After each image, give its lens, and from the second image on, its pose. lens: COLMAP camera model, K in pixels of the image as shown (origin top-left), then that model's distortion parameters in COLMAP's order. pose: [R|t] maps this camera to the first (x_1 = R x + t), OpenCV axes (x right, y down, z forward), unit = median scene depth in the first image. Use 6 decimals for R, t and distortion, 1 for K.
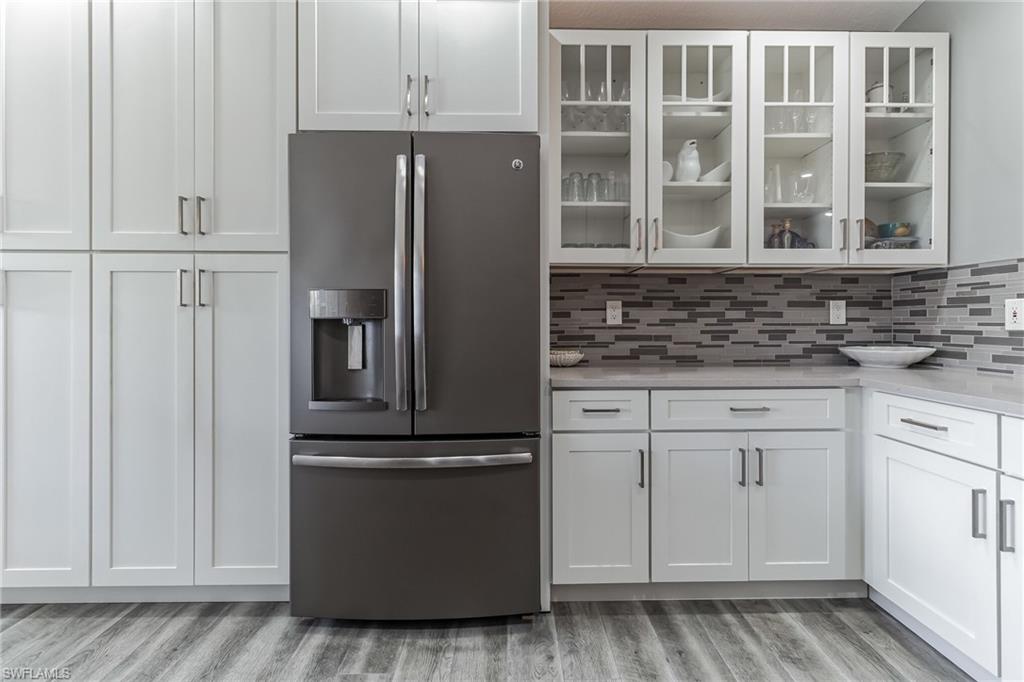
lens RADIAL K [[473.9, 0, 516.0], [0, 473.9, 325.3], [0, 0, 1]] dist [0.005234, -0.000171]
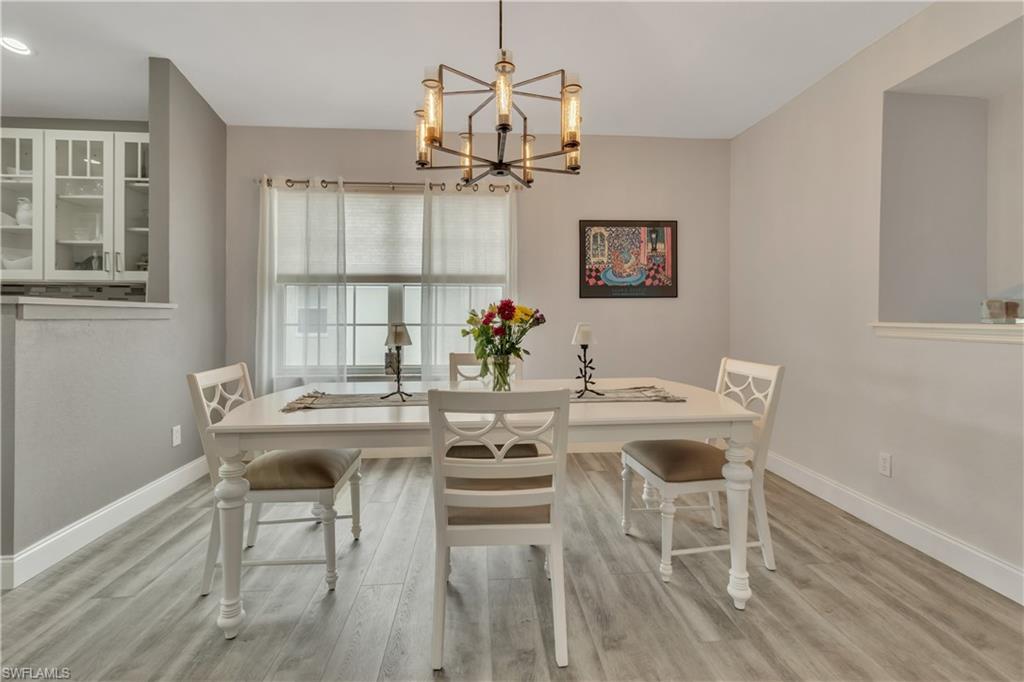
lens RADIAL K [[482.3, 0, 510.7], [0, 482.3, 315.7], [0, 0, 1]] dist [0.001073, 0.001062]
pose [[0.998620, 0.001954, 0.052483, 1.918687], [-0.001458, 0.999954, -0.009483, 0.001733], [-0.052499, 0.009394, 0.998577, -0.651180]]
